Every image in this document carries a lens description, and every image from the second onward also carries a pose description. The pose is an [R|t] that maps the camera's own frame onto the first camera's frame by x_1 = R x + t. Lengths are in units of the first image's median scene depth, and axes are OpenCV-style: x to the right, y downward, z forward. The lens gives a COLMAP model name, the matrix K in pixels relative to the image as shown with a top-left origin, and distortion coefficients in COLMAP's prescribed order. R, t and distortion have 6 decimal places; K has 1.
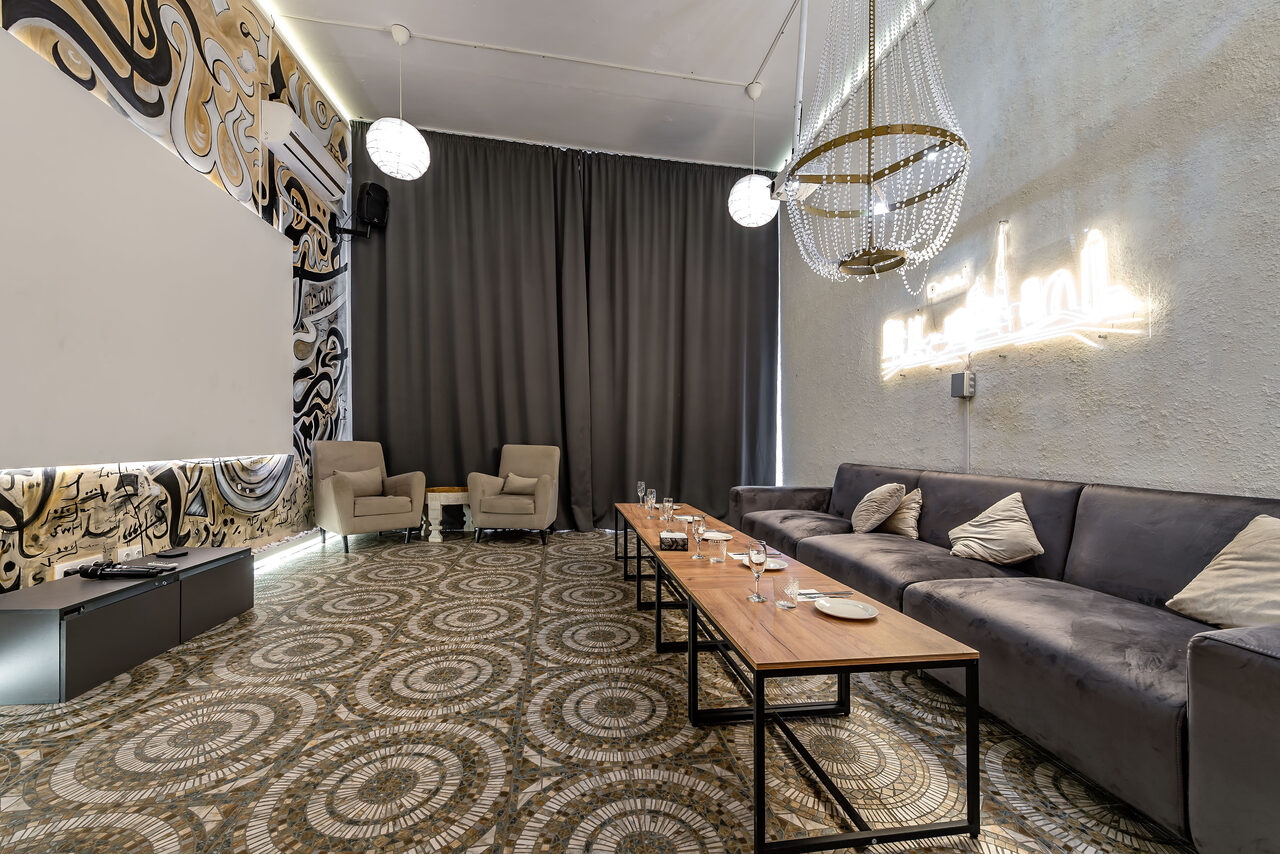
lens RADIAL K [[499.2, 0, 644.4], [0, 499.2, 442.7], [0, 0, 1]] dist [0.012021, -0.002575]
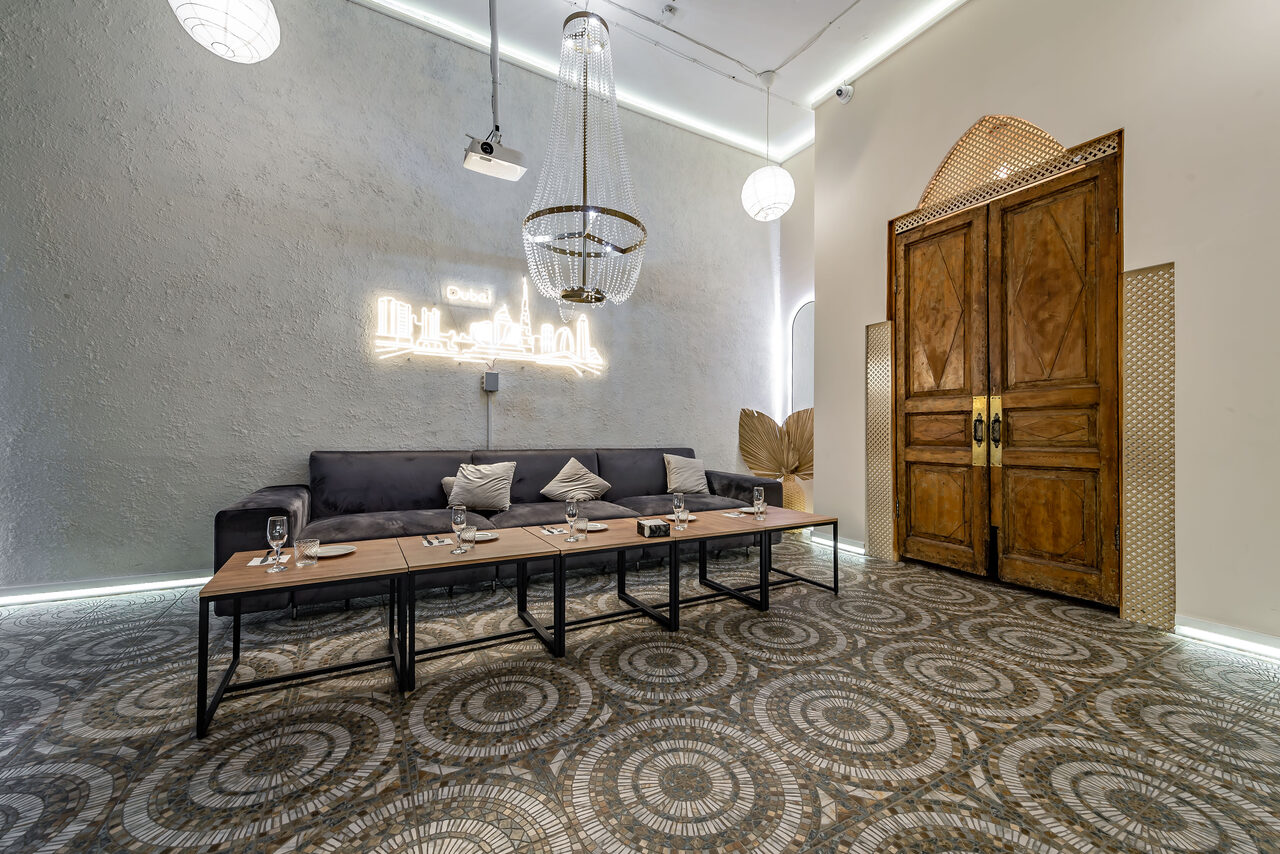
lens RADIAL K [[499.2, 0, 639.0], [0, 499.2, 425.2], [0, 0, 1]] dist [0.012021, -0.002575]
pose [[-0.324016, -0.019045, 0.945860, -0.774496], [-0.015691, 0.999768, 0.014755, -0.030866], [-0.945922, -0.010061, -0.324239, 1.152740]]
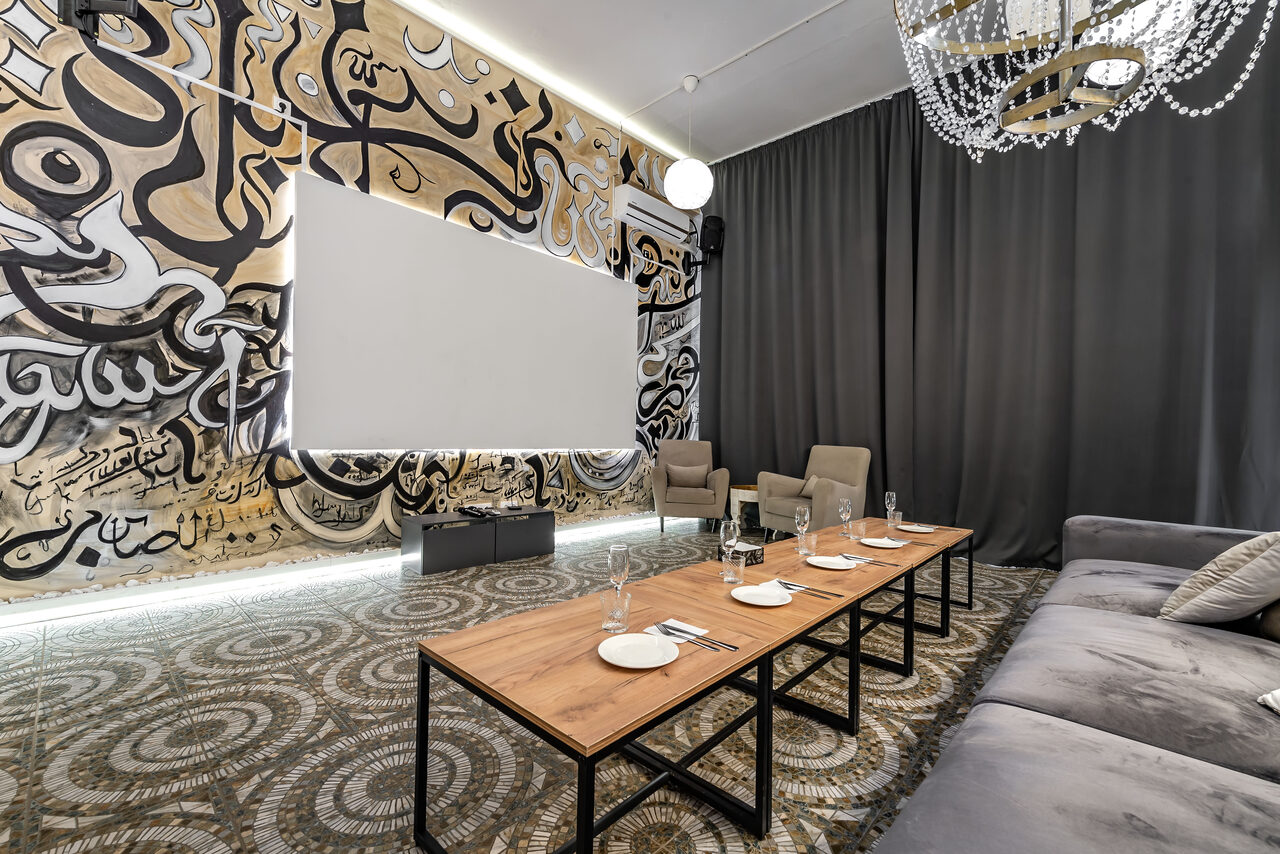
lens RADIAL K [[520.7, 0, 661.7], [0, 520.7, 441.7], [0, 0, 1]] dist [0.020014, -0.000221]
pose [[0.635959, 0.008515, -0.771676, 0.543404], [-0.018111, 0.999828, -0.003893, 0.010519], [0.771510, 0.016452, 0.636004, 0.277531]]
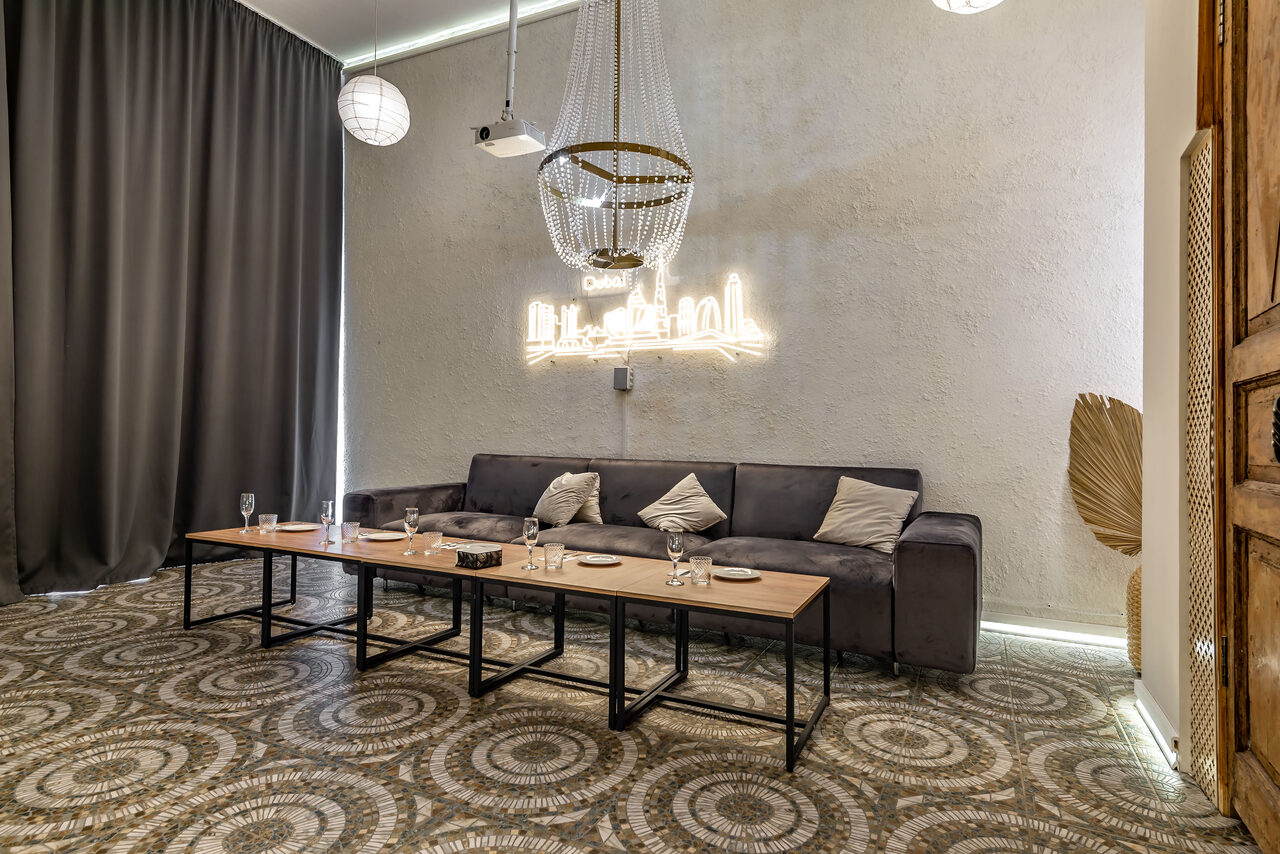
lens RADIAL K [[665.5, 0, 639.9], [0, 665.5, 420.7], [0, 0, 1]] dist [0.027933, -0.012640]
pose [[0.594631, 0.008849, 0.803950, -0.551518], [-0.002888, 0.999956, -0.008870, -0.012135], [-0.803993, 0.002953, 0.594631, 0.121482]]
